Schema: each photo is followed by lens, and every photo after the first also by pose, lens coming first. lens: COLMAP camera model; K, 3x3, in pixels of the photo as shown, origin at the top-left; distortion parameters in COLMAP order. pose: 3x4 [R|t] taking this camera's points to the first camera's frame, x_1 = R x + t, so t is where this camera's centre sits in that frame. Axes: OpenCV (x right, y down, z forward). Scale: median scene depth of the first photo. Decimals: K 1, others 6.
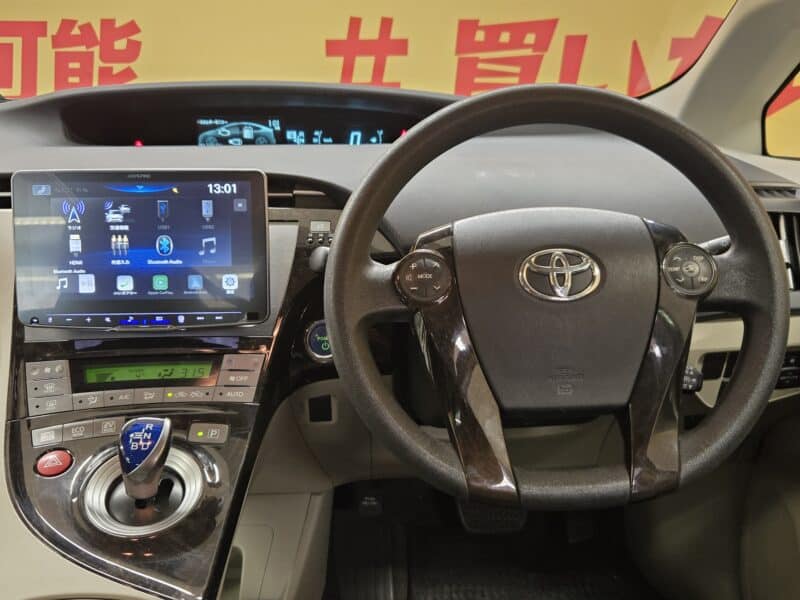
lens RADIAL K [[784.4, 0, 393.1], [0, 784.4, 300.3], [0, 0, 1]] dist [0.041223, 0.000000]
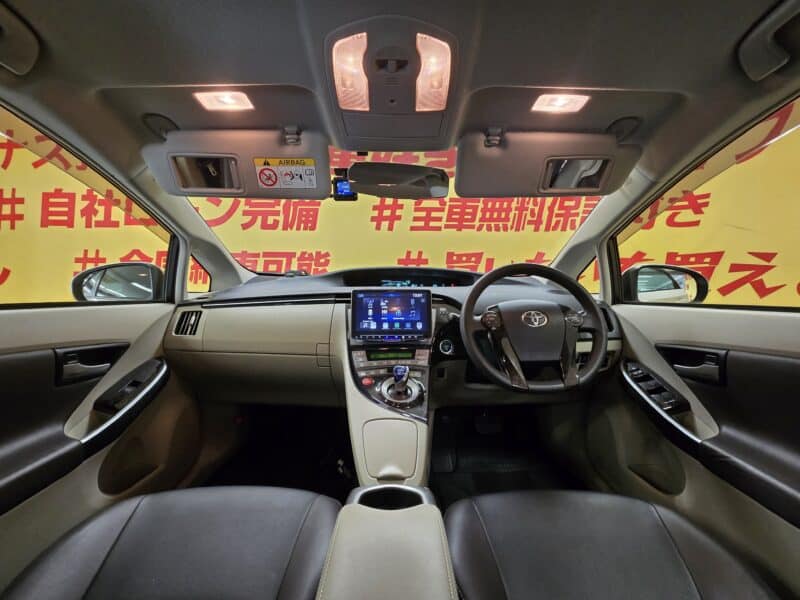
lens RADIAL K [[329.4, 0, 399.1], [0, 329.4, 298.3], [0, 0, 1]] dist [0.000654, -0.000904]
pose [[0.999942, 0.008317, -0.006784, -0.279172], [-0.009556, 0.977656, -0.209995, 0.145100], [0.004886, 0.210048, 0.977679, -0.280471]]
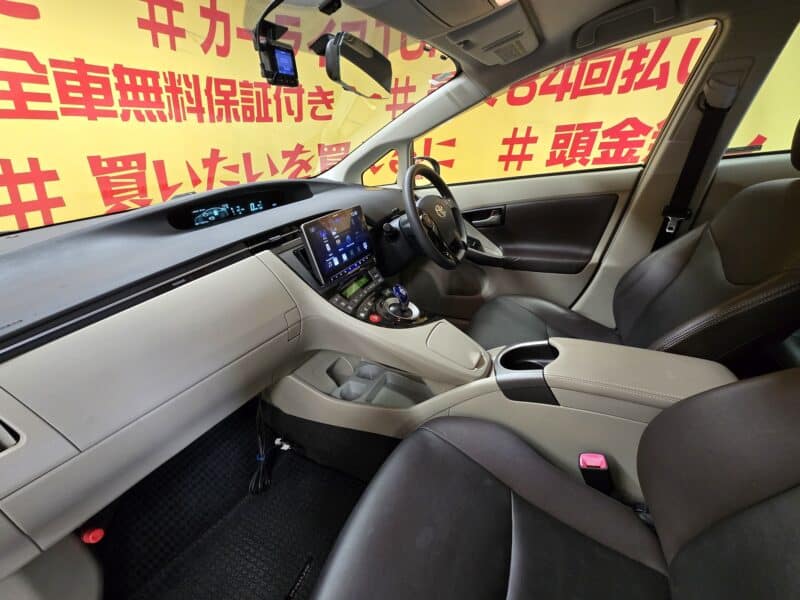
lens RADIAL K [[329.4, 0, 396.6], [0, 329.4, 299.2], [0, 0, 1]] dist [0.000654, -0.000904]
pose [[0.449087, -0.407202, 0.795303, -1.204545], [0.334686, 0.901970, 0.272828, -0.135860], [-0.828436, 0.143653, 0.541348, 0.272020]]
